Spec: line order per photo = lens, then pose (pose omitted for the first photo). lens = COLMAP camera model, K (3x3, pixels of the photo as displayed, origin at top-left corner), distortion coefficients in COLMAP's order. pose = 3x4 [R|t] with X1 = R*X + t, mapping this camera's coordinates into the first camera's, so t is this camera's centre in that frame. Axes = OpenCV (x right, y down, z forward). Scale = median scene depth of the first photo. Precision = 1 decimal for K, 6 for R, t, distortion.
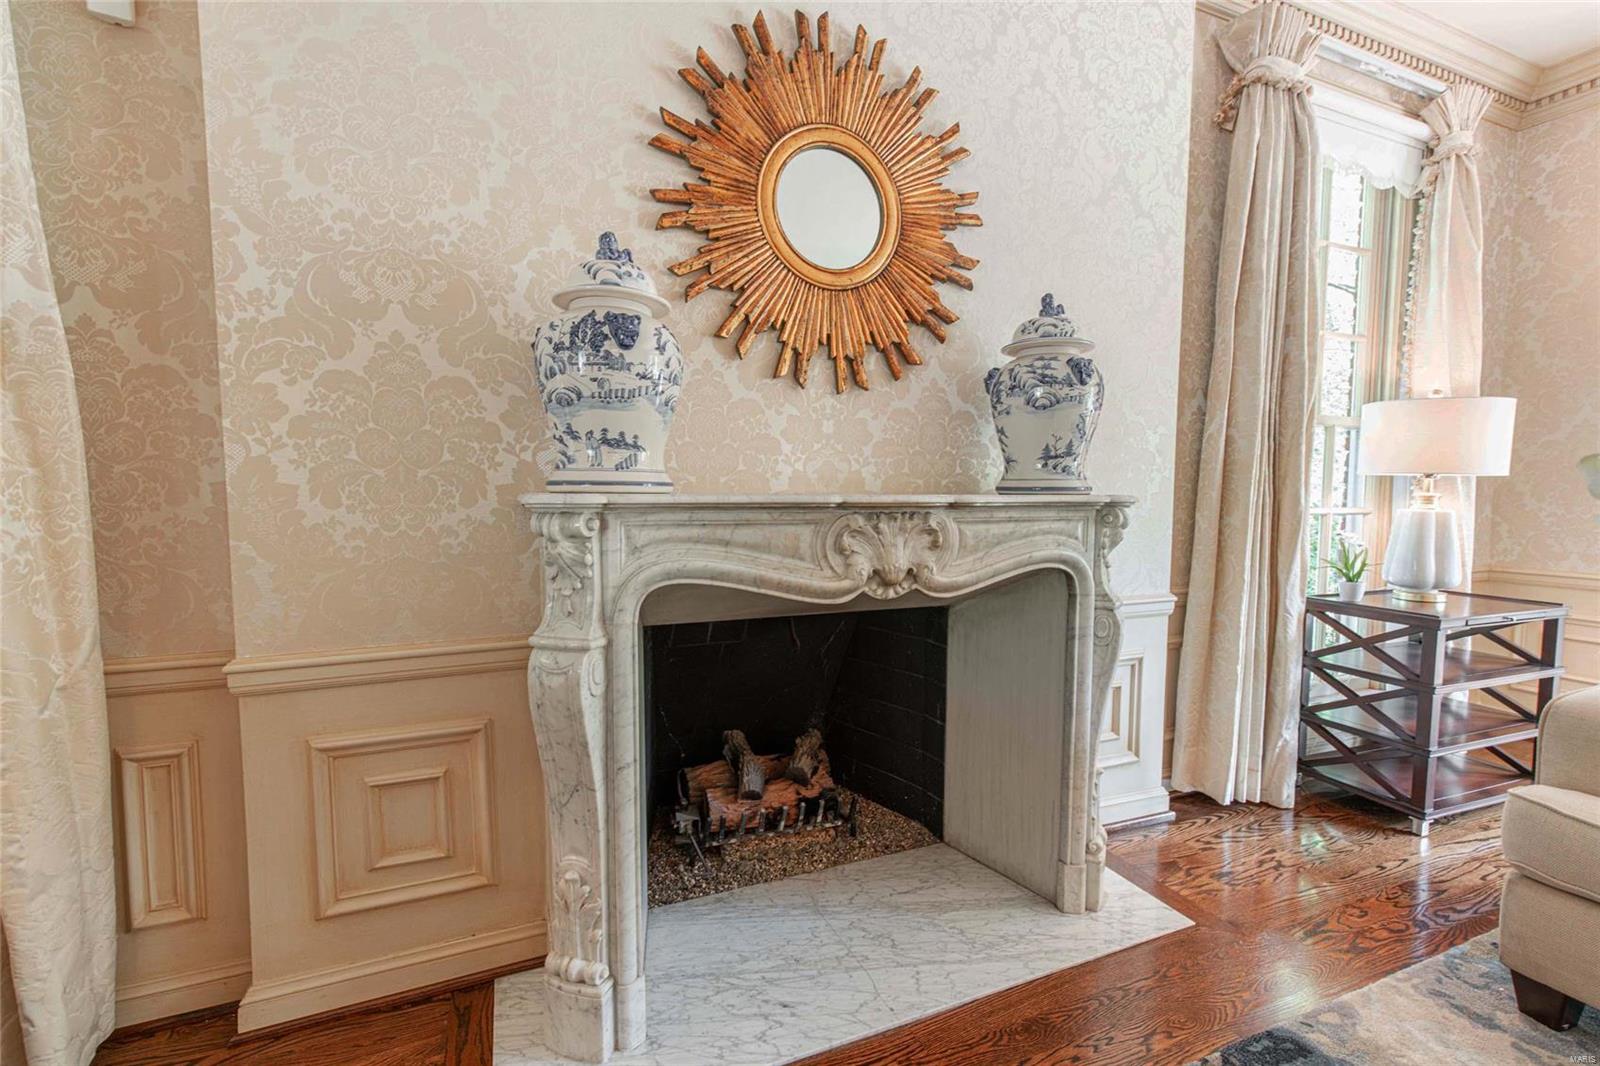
lens RADIAL K [[719.1, 0, 809.8], [0, 719.1, 538.8], [0, 0, 1]] dist [0.006963, -0.000452]
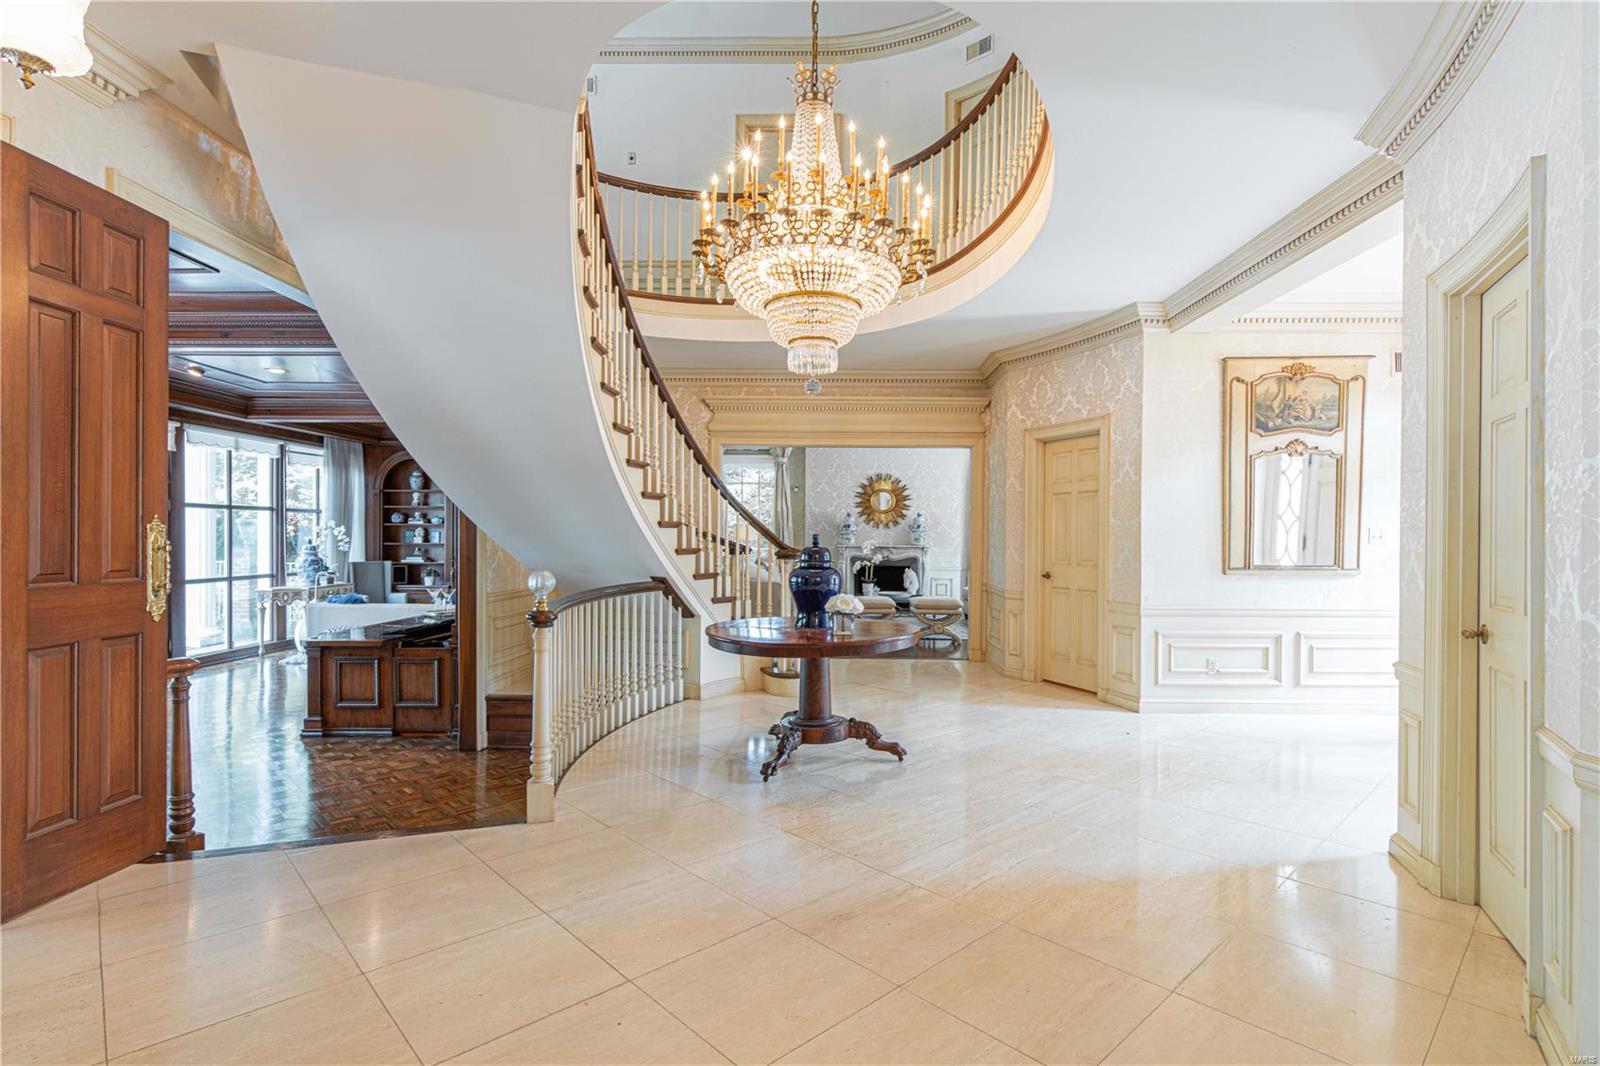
lens RADIAL K [[777.6, 0, 808.8], [0, 777.6, 540.6], [0, 0, 1]] dist [0.002200, 0.000159]
pose [[0.911725, 0.004888, -0.410773, 2.439889], [-0.030810, 0.997927, -0.056508, 0.327675], [0.409645, 0.064176, 0.909985, -5.958704]]
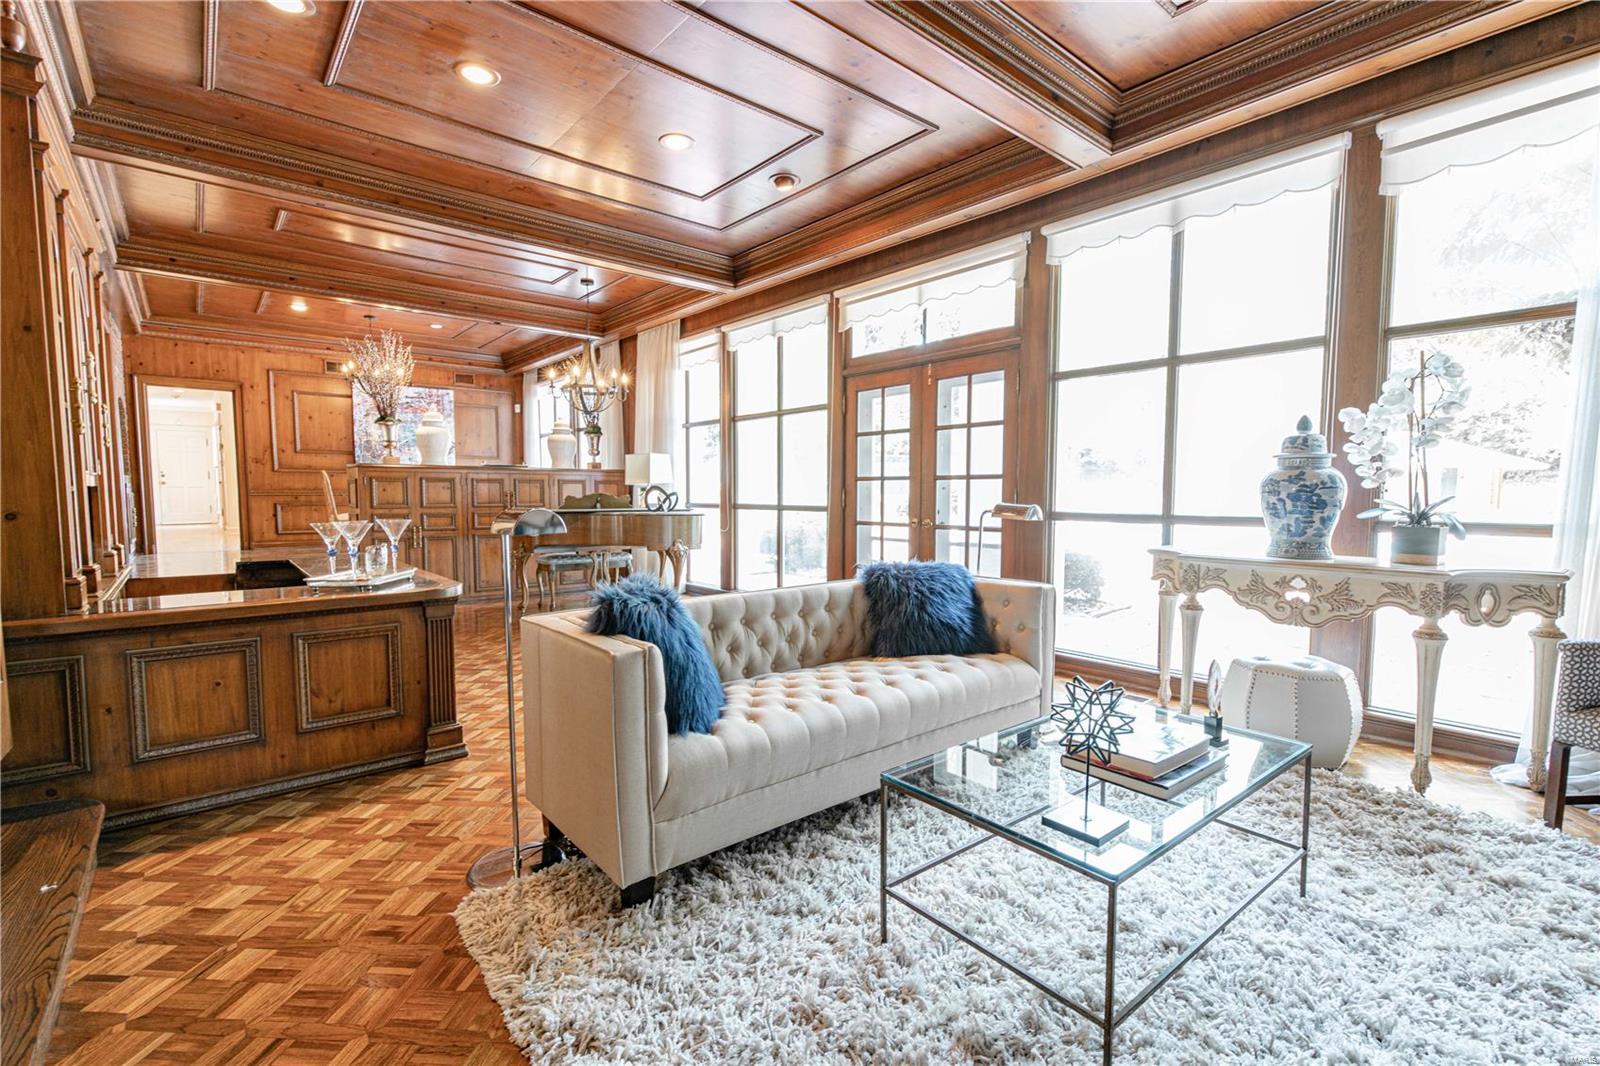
lens RADIAL K [[725.9, 0, 776.2], [0, 725.9, 538.7], [0, 0, 1]] dist [0.037027, -0.000141]
pose [[-0.962149, 0.014563, -0.272136, -1.943904], [-0.022320, 0.991005, 0.131949, 0.177683], [0.271610, 0.133028, -0.953169, -0.295608]]
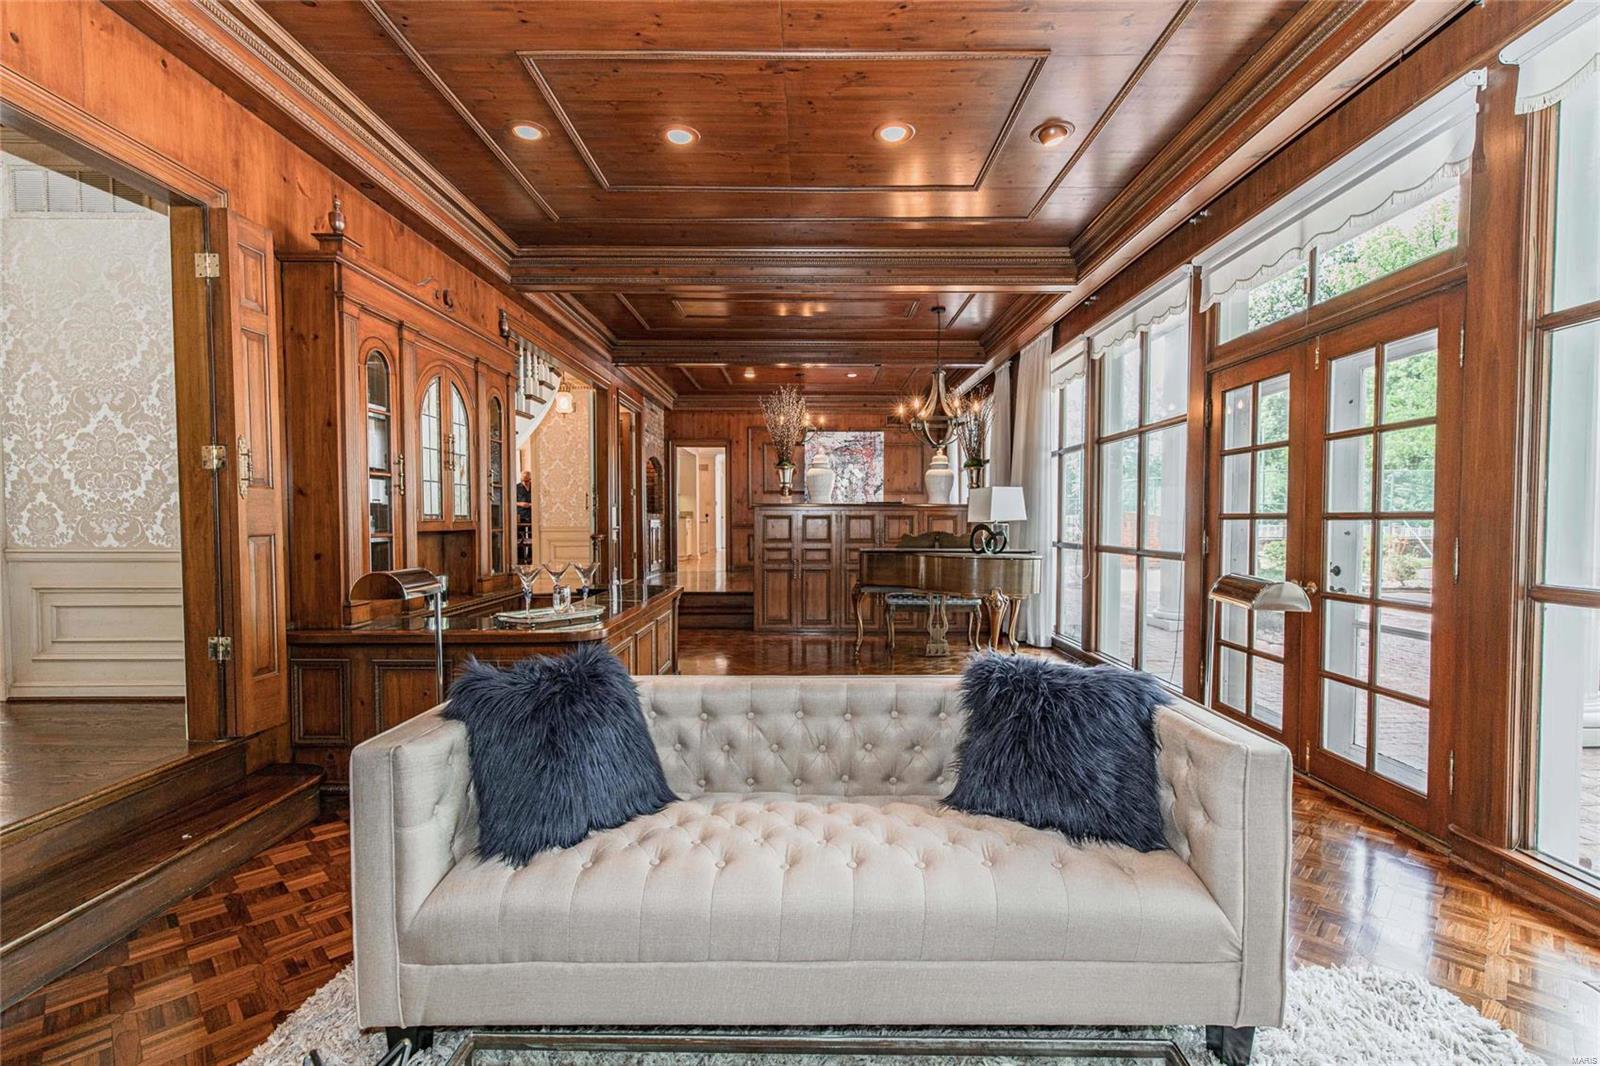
lens RADIAL K [[719.1, 0, 809.8], [0, 719.1, 538.8], [0, 0, 1]] dist [0.006963, -0.000452]
pose [[-0.922198, -0.013557, 0.386479, -2.994993], [0.024163, 0.995413, 0.092573, 0.161154], [-0.385961, 0.094709, -0.917640, -0.833580]]
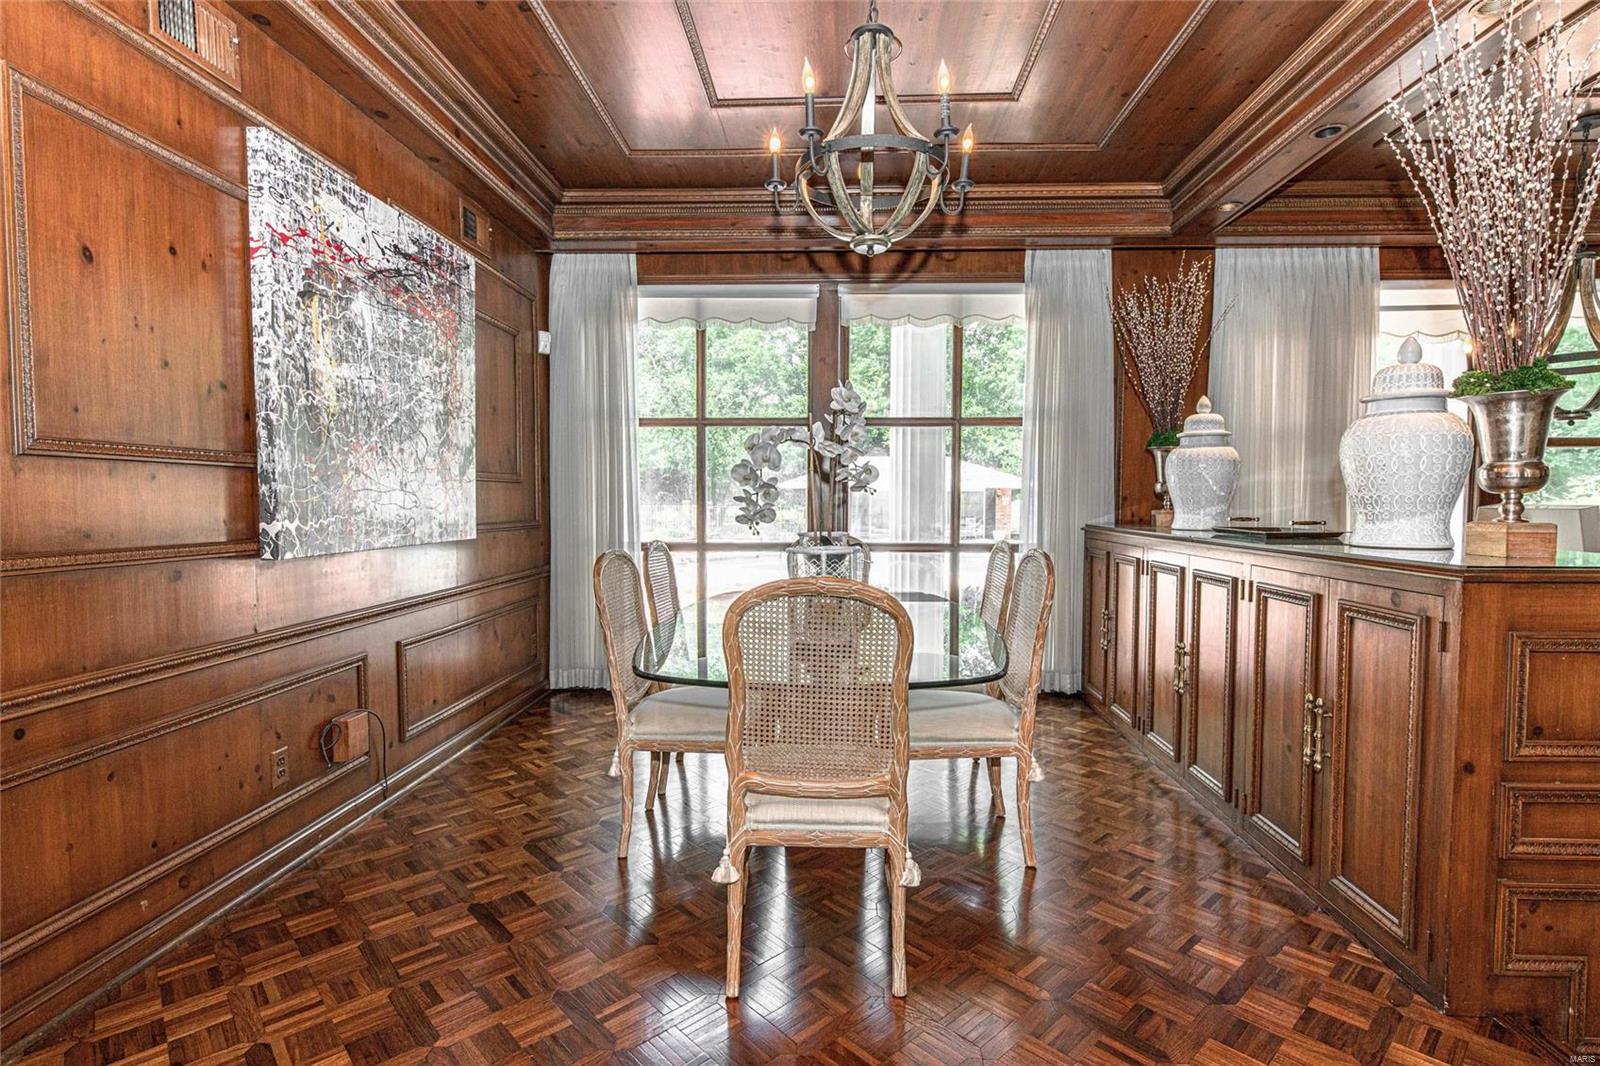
lens RADIAL K [[782.0, 0, 800.0], [0, 782.0, 533.0], [0, 0, 1]] dist [-0.001620, 0.000078]
pose [[-0.428714, 0.037528, -0.902660, 0.710726], [-0.064626, 0.995303, 0.072073, 0.329410], [0.901126, 0.089234, -0.424276, -5.920192]]
